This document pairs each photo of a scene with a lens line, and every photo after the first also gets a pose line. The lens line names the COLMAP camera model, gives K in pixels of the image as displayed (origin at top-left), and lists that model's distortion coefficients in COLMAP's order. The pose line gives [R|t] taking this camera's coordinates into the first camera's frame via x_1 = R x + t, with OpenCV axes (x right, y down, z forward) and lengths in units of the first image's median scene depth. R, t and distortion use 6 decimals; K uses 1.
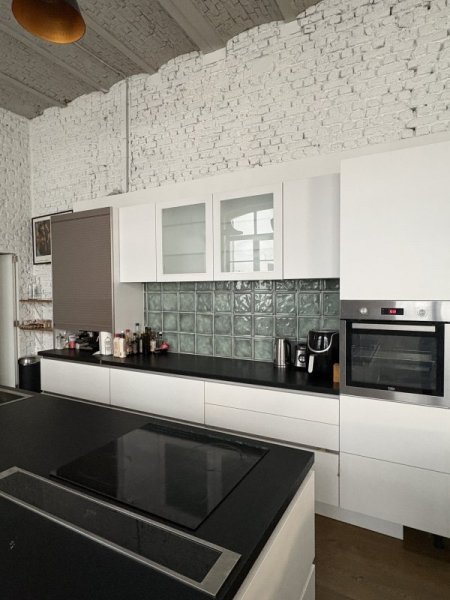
lens RADIAL K [[342.9, 0, 226.4], [0, 342.9, 301.1], [0, 0, 1]] dist [-0.007099, -0.001171]
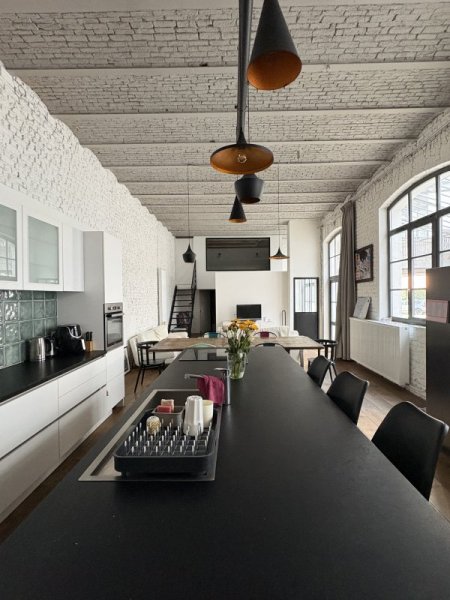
lens RADIAL K [[301.9, 0, 223.1], [0, 301.9, 298.9], [0, 0, 1]] dist [0.002720, -0.000469]
pose [[-0.447762, 0.000368, 0.894153, -1.070645], [0.038787, 0.999067, 0.019012, -0.026287], [-0.893311, 0.043194, -0.447358, 0.837471]]
